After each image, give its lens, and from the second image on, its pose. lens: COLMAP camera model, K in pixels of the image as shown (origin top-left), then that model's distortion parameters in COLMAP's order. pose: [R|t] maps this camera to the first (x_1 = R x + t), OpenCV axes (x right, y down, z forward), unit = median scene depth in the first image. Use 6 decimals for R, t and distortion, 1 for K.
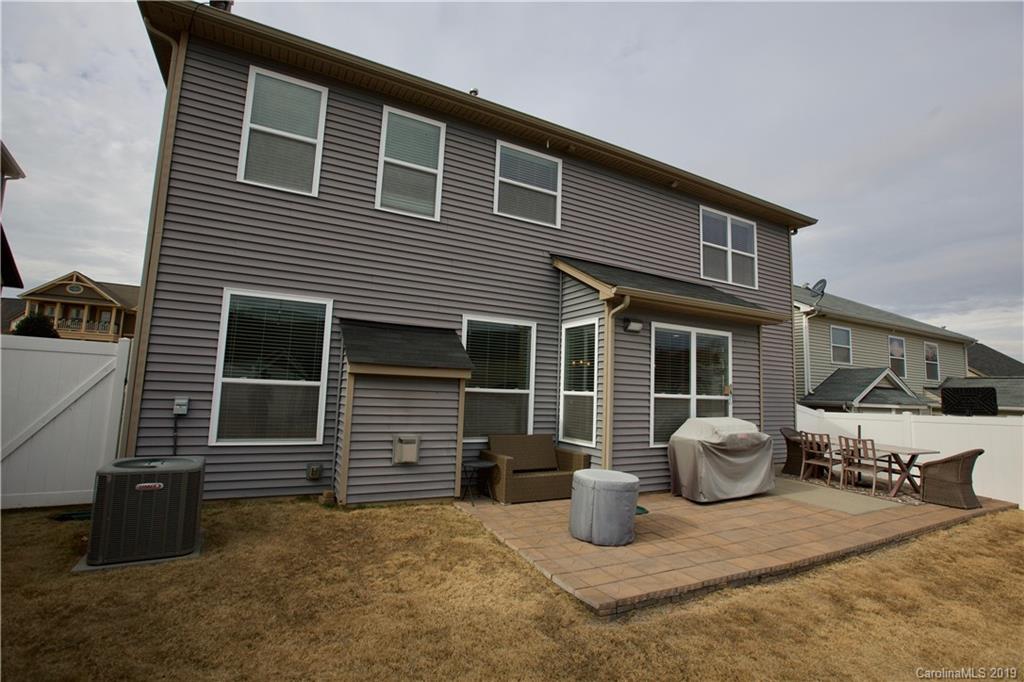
lens RADIAL K [[464.2, 0, 512.0], [0, 464.2, 341.0], [0, 0, 1]] dist [-0.065010, 0.031143]
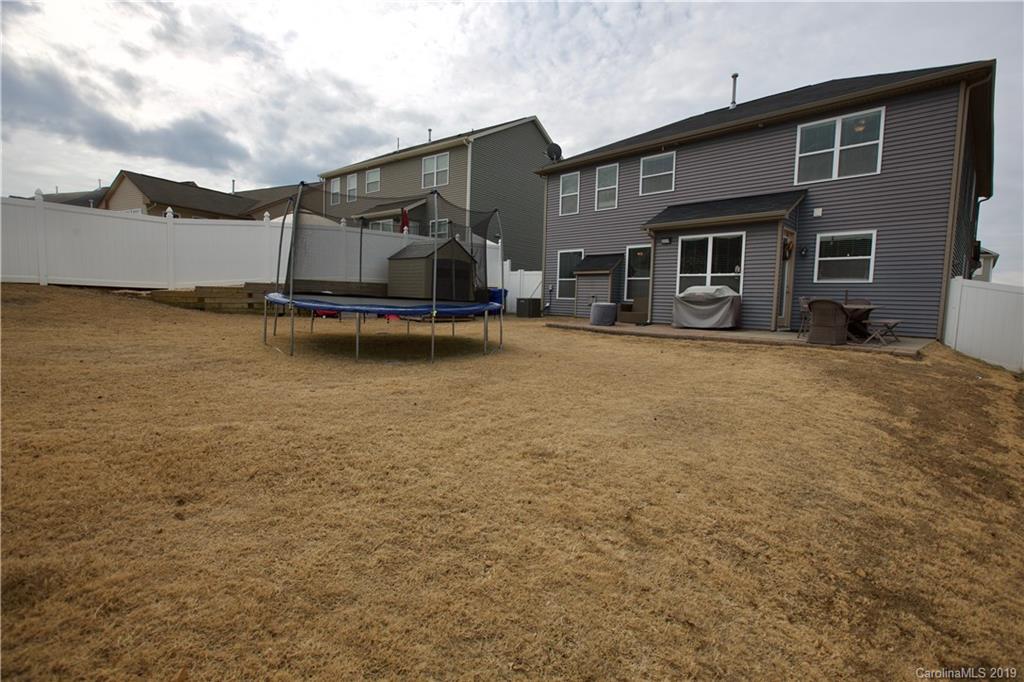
lens RADIAL K [[464.2, 0, 512.0], [0, 464.2, 341.0], [0, 0, 1]] dist [-0.065010, 0.031143]
pose [[0.279855, 0.057142, -0.958340, 1.843554], [0.086795, 0.992633, 0.084533, 0.157265], [0.956111, -0.106837, 0.272834, -0.209967]]
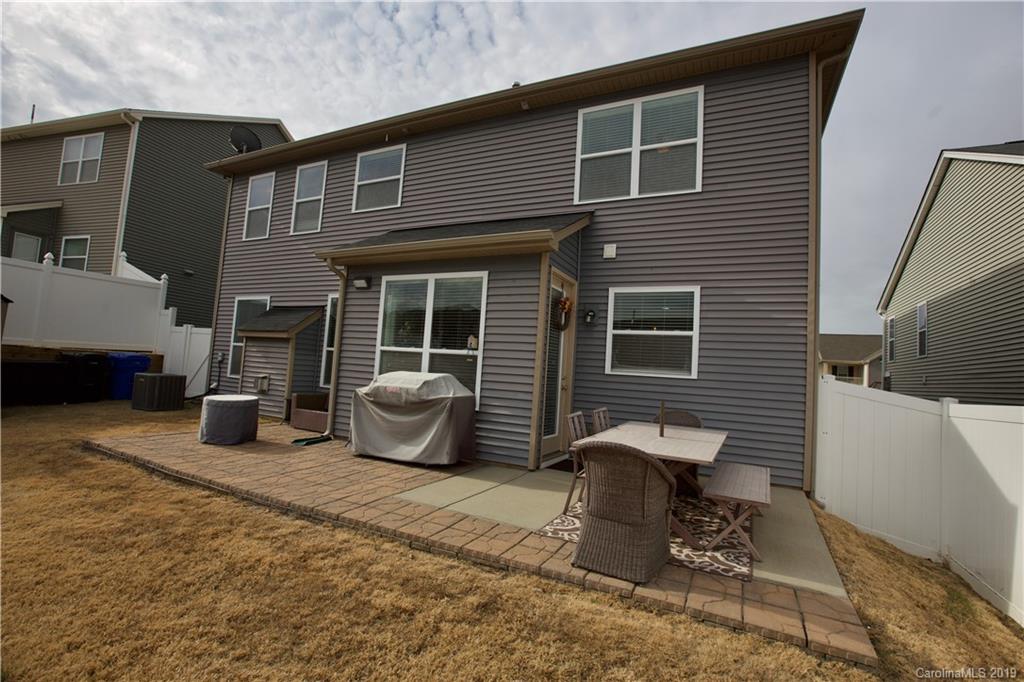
lens RADIAL K [[464.2, 0, 512.0], [0, 464.2, 341.0], [0, 0, 1]] dist [-0.065010, 0.031143]
pose [[0.591792, -0.050443, -0.804511, 1.216714], [0.044494, 0.998563, -0.029881, 0.135931], [0.804861, -0.018113, 0.593186, 0.586675]]
